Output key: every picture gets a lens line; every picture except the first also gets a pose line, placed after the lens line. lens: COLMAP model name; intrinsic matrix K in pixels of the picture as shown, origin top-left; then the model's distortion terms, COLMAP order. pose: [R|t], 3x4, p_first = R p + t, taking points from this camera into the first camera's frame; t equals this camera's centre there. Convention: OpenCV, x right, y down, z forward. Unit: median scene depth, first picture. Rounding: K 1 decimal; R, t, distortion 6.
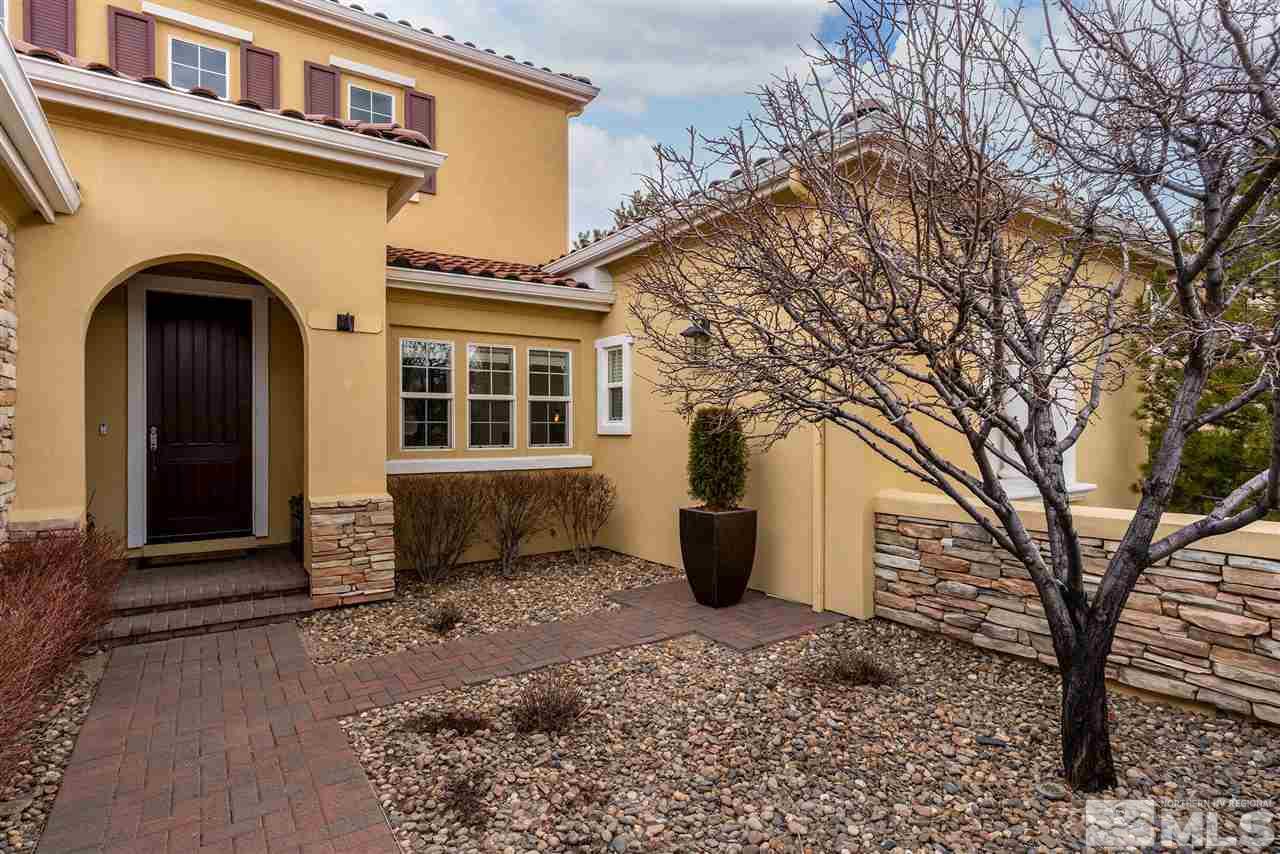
lens RADIAL K [[667.1, 0, 636.6], [0, 667.1, 428.7], [0, 0, 1]] dist [-0.003040, -0.000083]
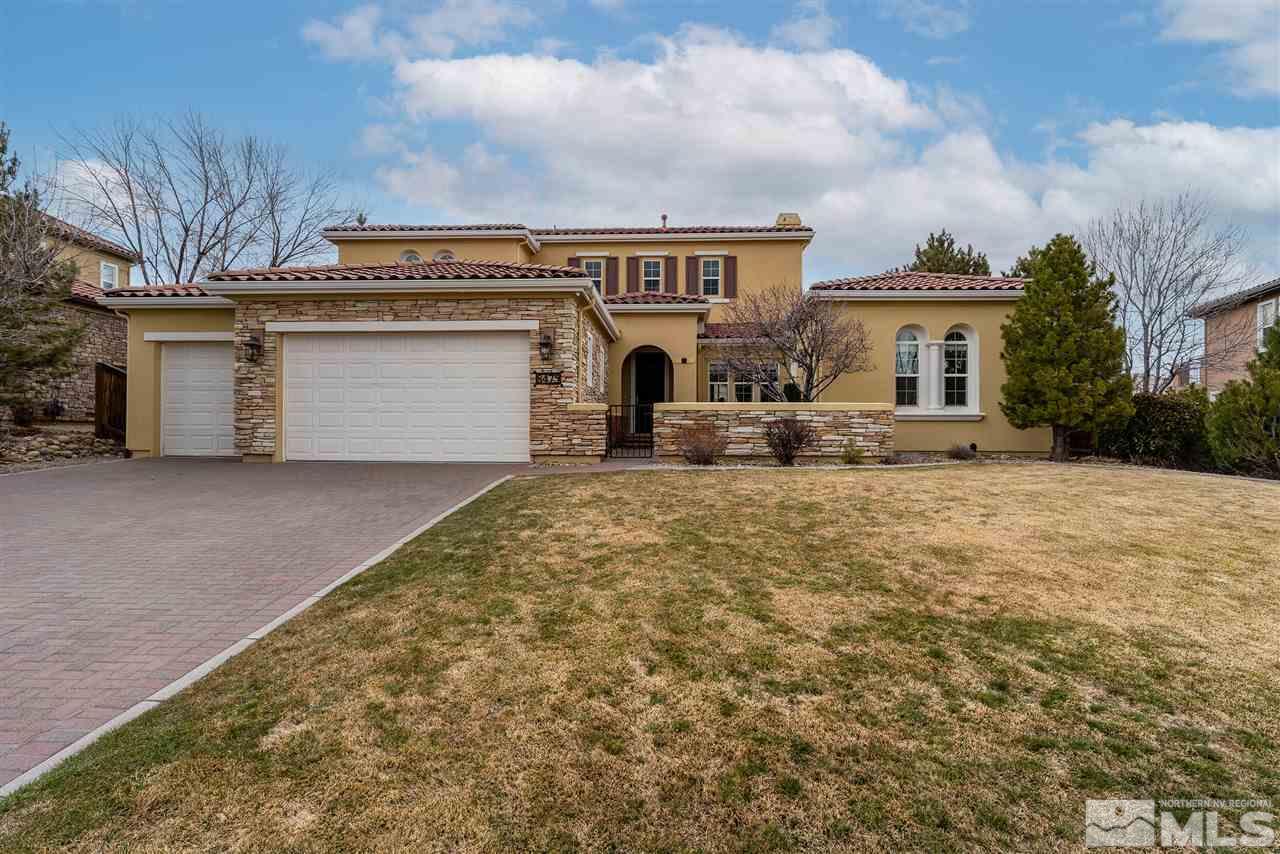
lens RADIAL K [[647.2, 0, 639.0], [0, 647.2, 424.3], [0, 0, 1]] dist [-0.012241, 0.010023]
pose [[0.798034, 0.002472, -0.602607, 1.002381], [-0.004509, 0.999988, -0.001870, 0.122080], [0.602595, 0.004209, 0.798036, -1.279984]]
